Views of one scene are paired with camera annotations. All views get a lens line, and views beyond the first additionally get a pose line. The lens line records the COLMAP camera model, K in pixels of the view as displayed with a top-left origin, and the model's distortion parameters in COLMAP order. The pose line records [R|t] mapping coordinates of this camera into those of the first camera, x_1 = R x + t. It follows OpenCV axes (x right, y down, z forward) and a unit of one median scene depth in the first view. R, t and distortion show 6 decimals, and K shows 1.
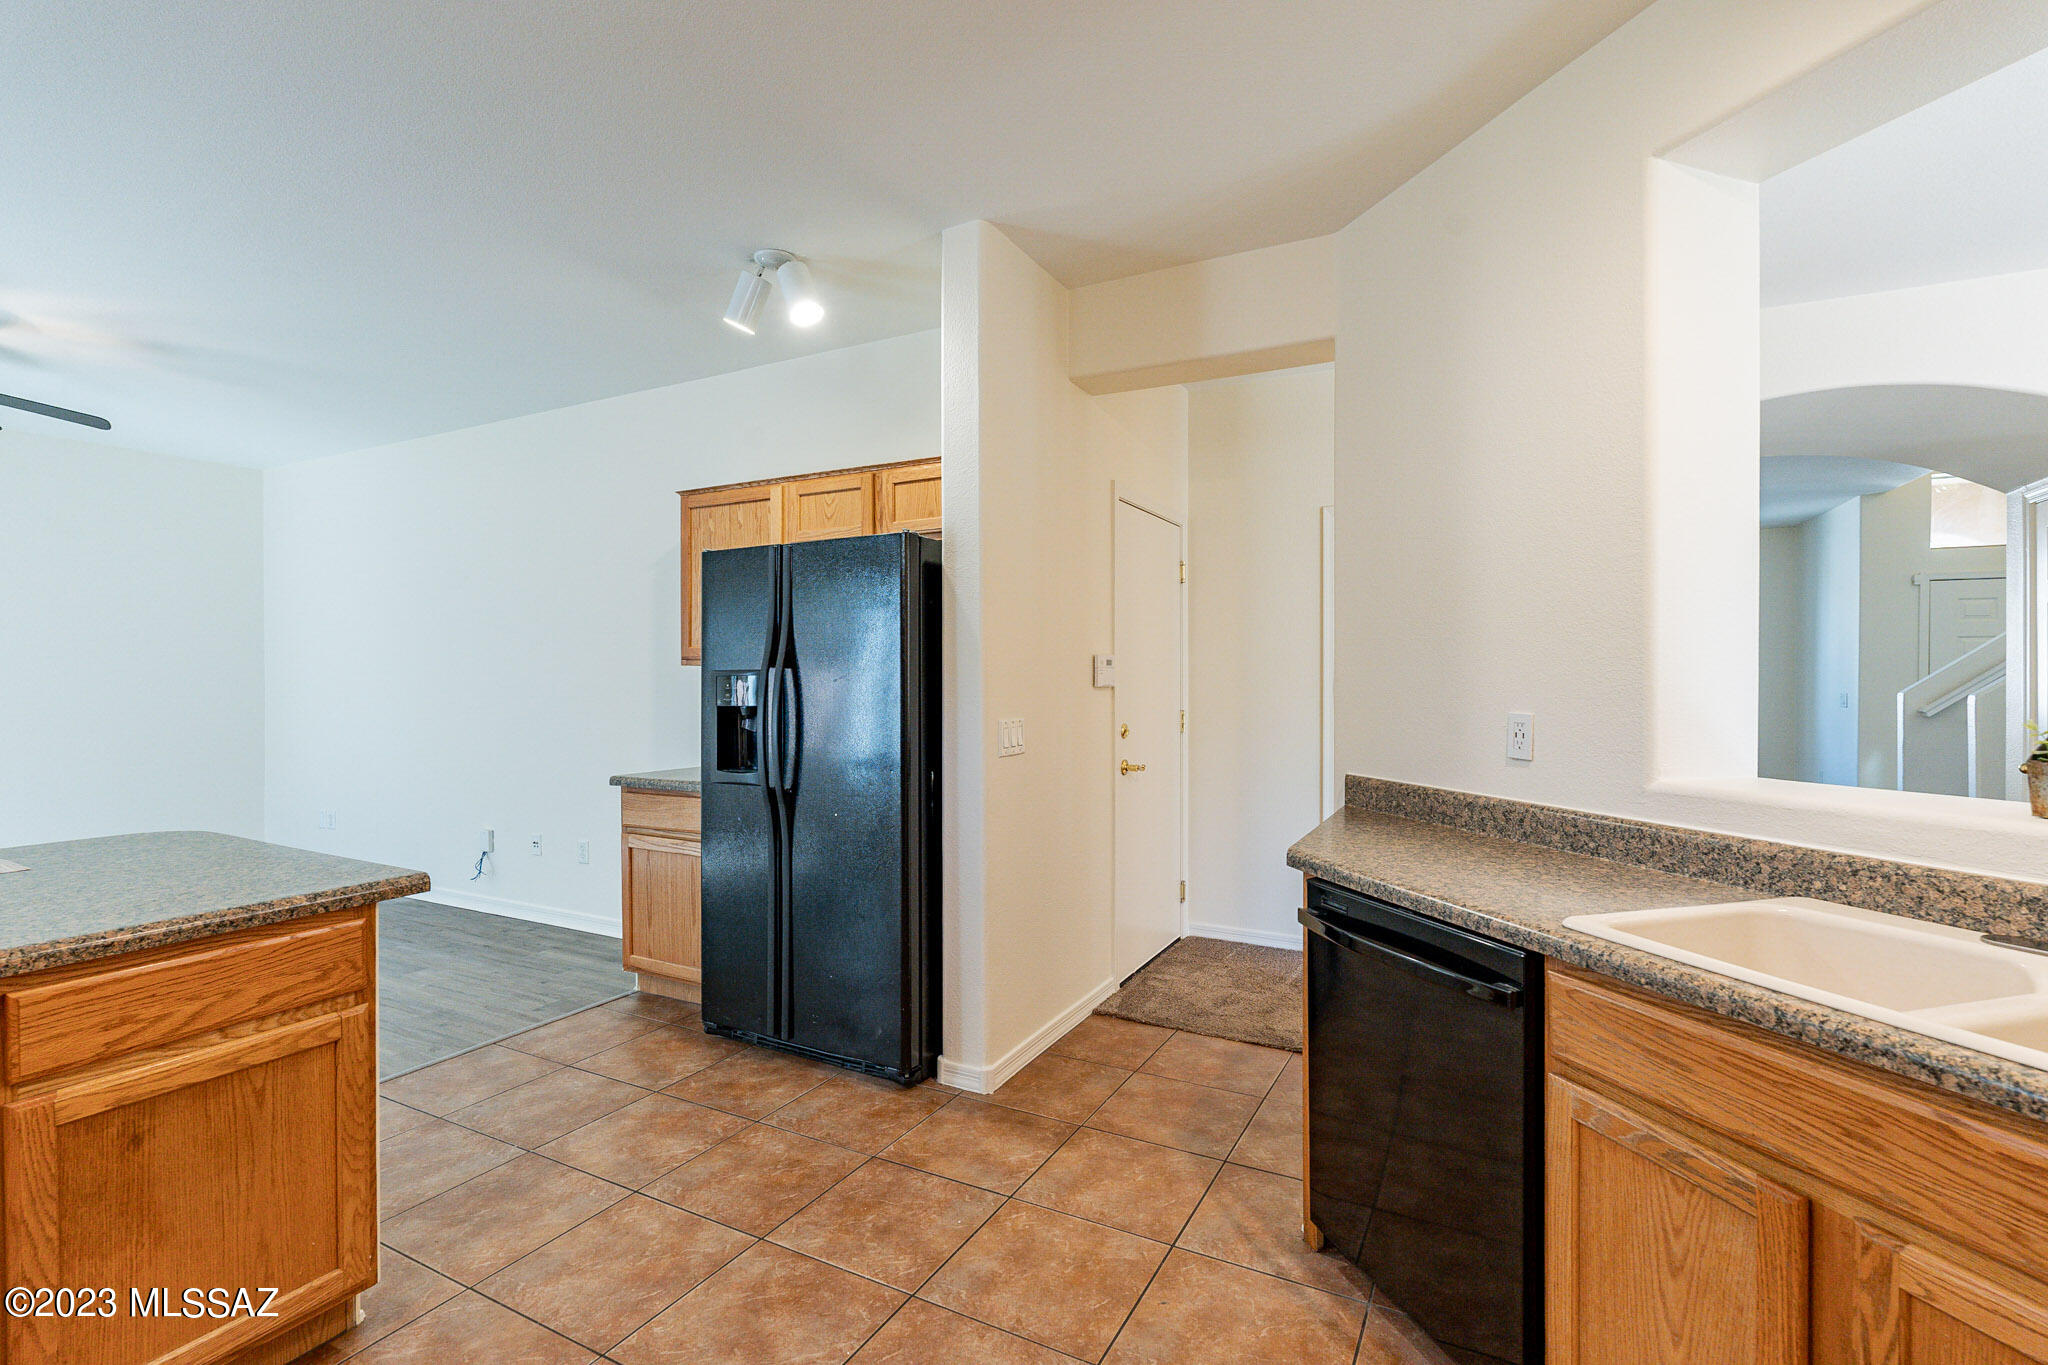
lens RADIAL K [[909.3, 0, 1030.7], [0, 909.3, 683.7], [0, 0, 1]] dist [-0.003251, -0.000444]
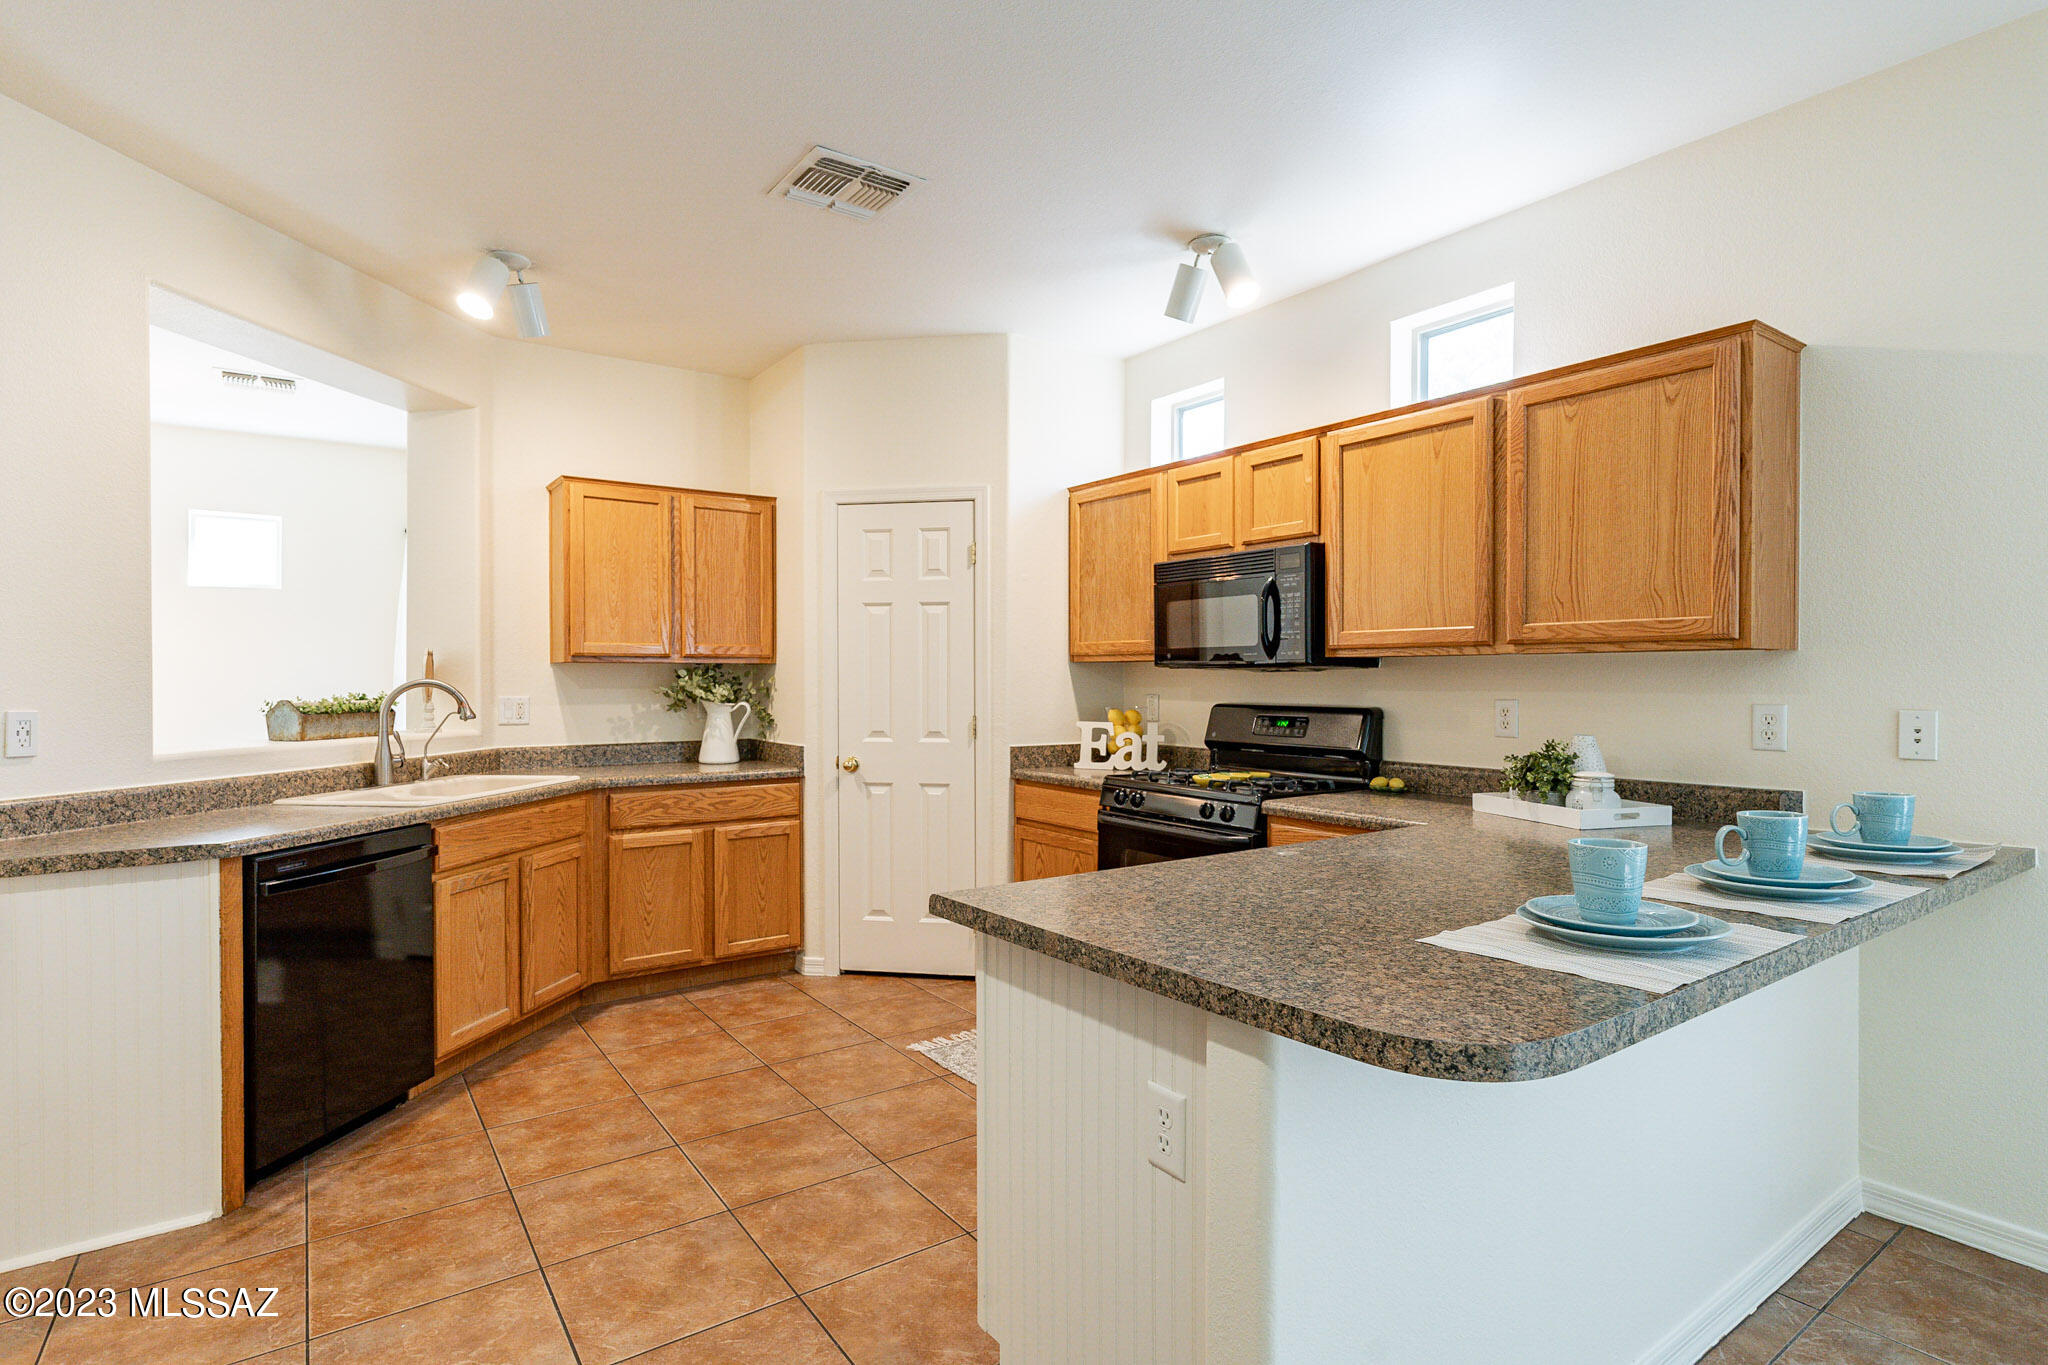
lens RADIAL K [[1047.3, 0, 1027.1], [0, 1047.3, 682.4], [0, 0, 1]] dist [-0.003925, 0.002591]
pose [[-0.885832, 0.001435, 0.464003, -1.213800], [0.006955, 0.999924, 0.010186, -0.004823], [-0.463953, 0.012250, -0.885775, 1.845726]]
